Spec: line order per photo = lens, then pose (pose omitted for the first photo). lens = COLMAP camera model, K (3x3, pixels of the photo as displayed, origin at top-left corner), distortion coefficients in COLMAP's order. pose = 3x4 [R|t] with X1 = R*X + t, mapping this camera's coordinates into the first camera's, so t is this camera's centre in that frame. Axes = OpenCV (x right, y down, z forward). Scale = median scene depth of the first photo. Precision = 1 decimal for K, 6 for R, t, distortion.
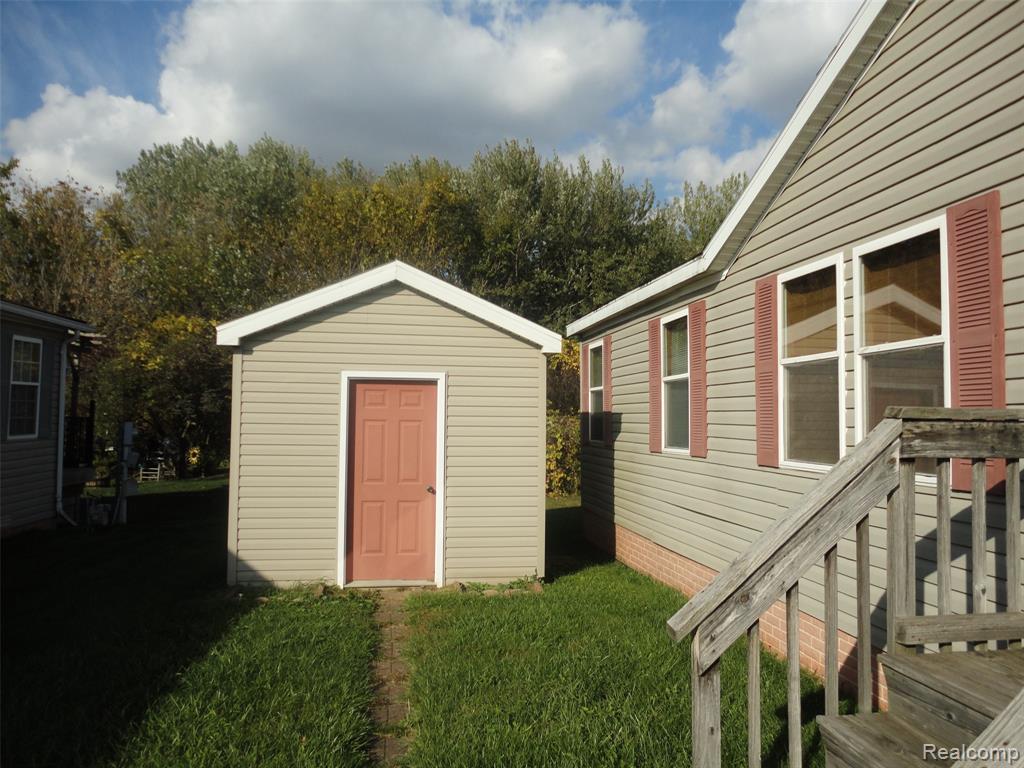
lens RADIAL K [[742.5, 0, 502.7], [0, 742.5, 378.3], [0, 0, 1]] dist [0.001131, 0.006671]
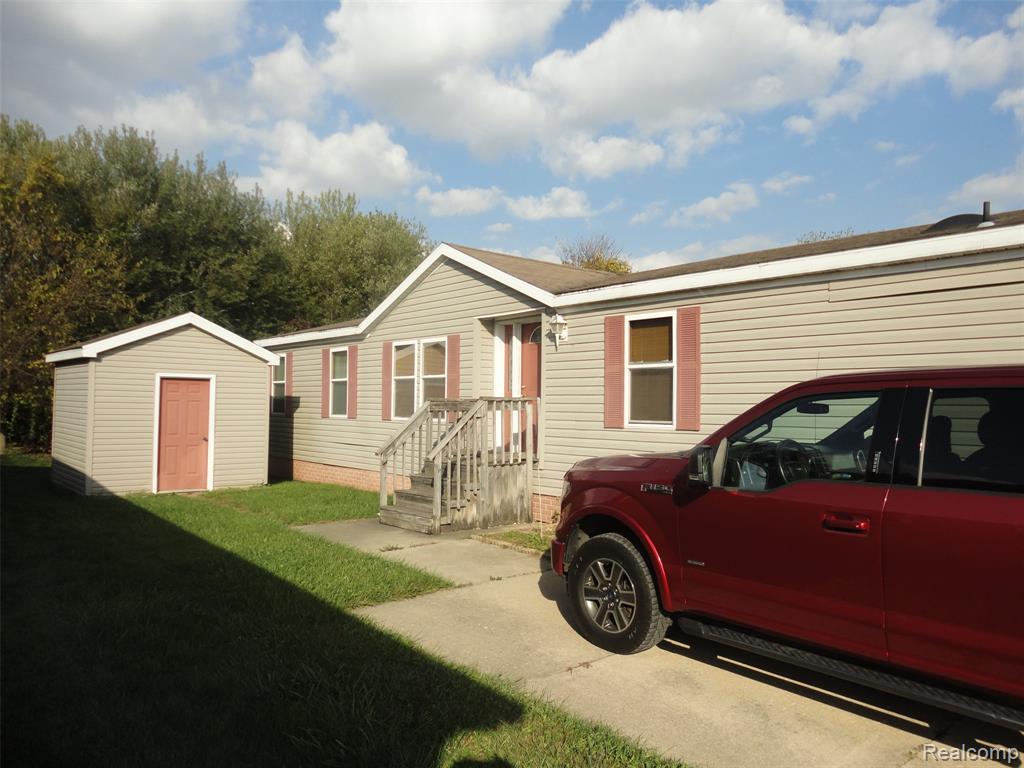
lens RADIAL K [[742.5, 0, 509.0], [0, 742.5, 380.8], [0, 0, 1]] dist [0.001131, 0.006671]
pose [[0.845148, 0.016723, 0.534271, -0.451339], [-0.032468, 0.999271, 0.020082, -0.053440], [-0.533546, -0.034319, 0.845075, -0.944685]]
